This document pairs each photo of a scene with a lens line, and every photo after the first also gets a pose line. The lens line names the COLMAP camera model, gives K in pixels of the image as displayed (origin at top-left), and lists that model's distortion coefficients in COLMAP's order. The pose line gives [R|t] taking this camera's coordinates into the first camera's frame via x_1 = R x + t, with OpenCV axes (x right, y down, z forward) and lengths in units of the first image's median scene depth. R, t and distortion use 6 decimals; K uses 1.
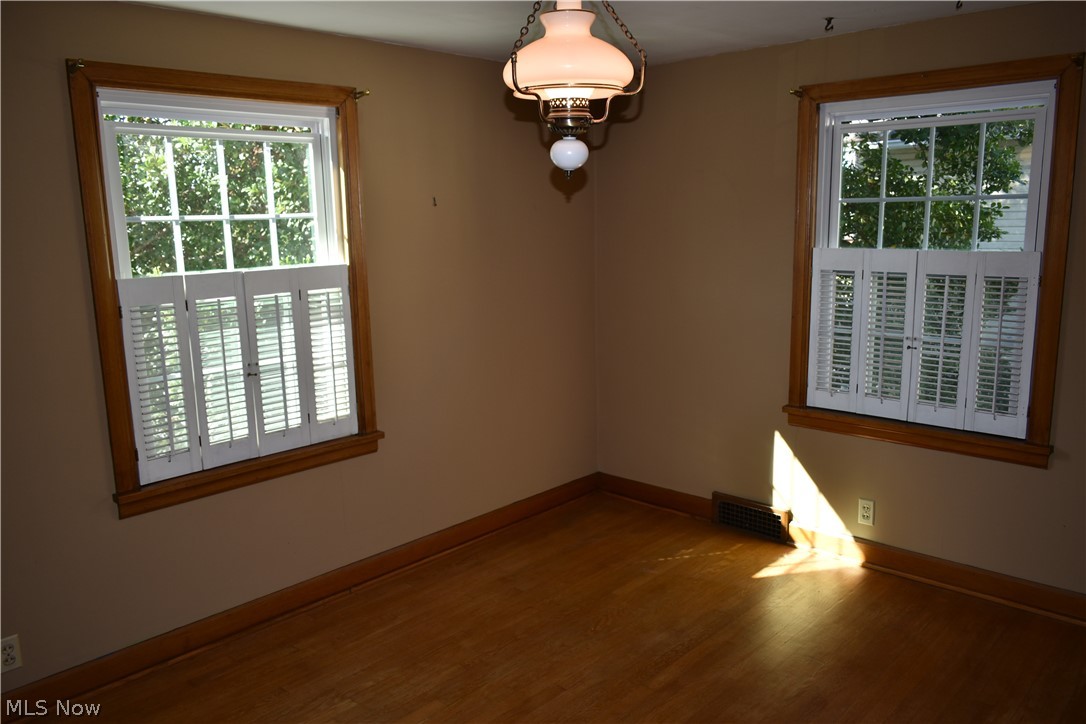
lens RADIAL K [[831.8, 0, 544.6], [0, 831.8, 364.0], [0, 0, 1]] dist [0.000016, 0.014703]
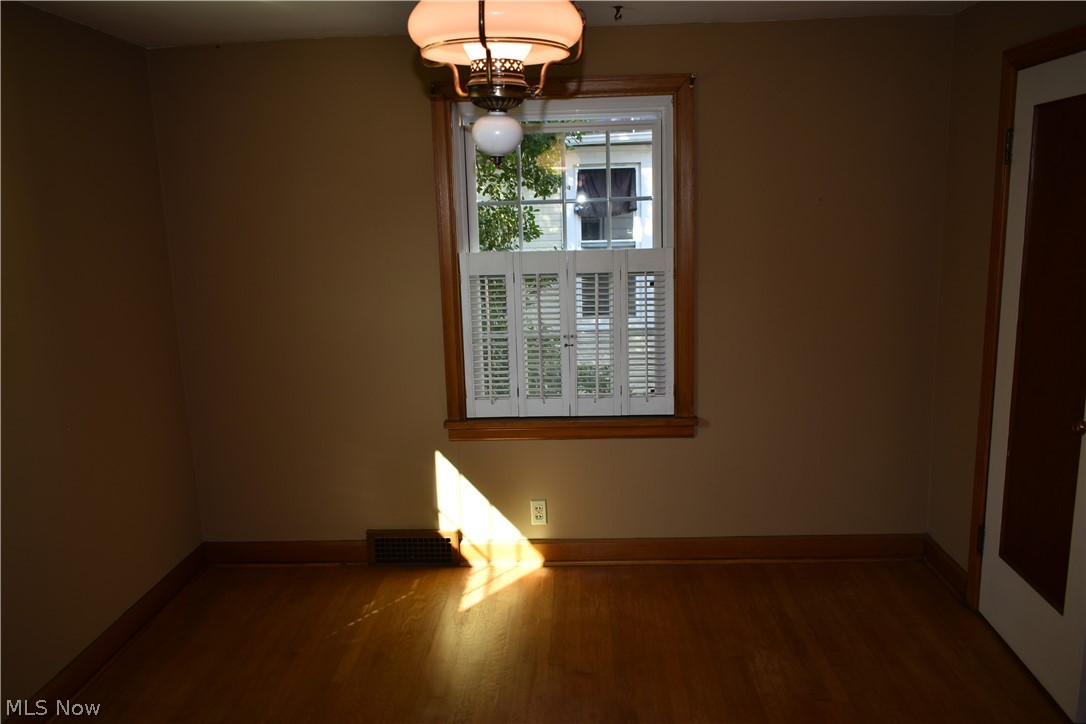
lens RADIAL K [[831.8, 0, 541.3], [0, 831.8, 364.9], [0, 0, 1]] dist [0.000016, 0.014703]
pose [[0.767269, -0.125536, 0.628919, -0.217410], [0.132150, 0.990557, 0.036501, -0.034383], [-0.627563, 0.055105, 0.776614, 0.202514]]
